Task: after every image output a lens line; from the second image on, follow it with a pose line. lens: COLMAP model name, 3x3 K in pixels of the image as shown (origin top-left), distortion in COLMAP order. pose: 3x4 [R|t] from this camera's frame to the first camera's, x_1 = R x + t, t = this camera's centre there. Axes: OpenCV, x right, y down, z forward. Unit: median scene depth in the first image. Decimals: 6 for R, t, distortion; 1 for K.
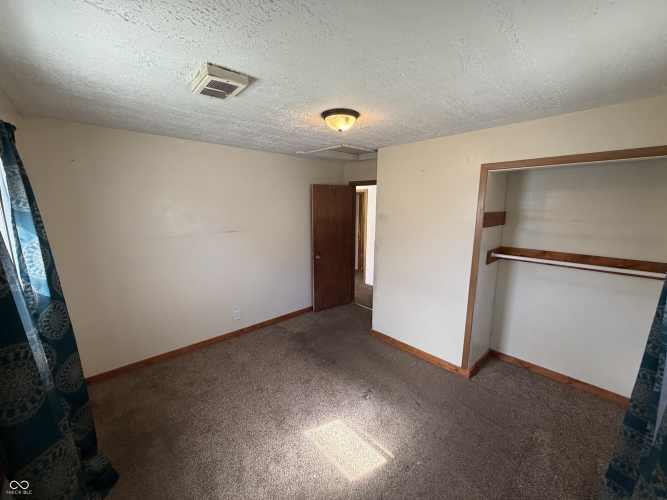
lens RADIAL K [[267.7, 0, 331.5], [0, 267.7, 251.5], [0, 0, 1]] dist [-0.002208, -0.000232]
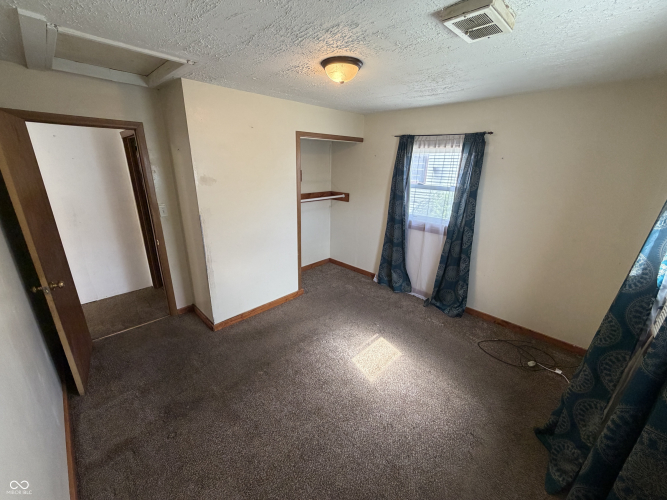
lens RADIAL K [[267.7, 0, 331.5], [0, 267.7, 251.5], [0, 0, 1]] dist [-0.002208, -0.000232]
pose [[-0.065218, -0.315625, 0.946640, -0.837311], [0.159511, 0.933164, 0.322121, -0.172195], [-0.985040, 0.172008, -0.010514, 0.943085]]
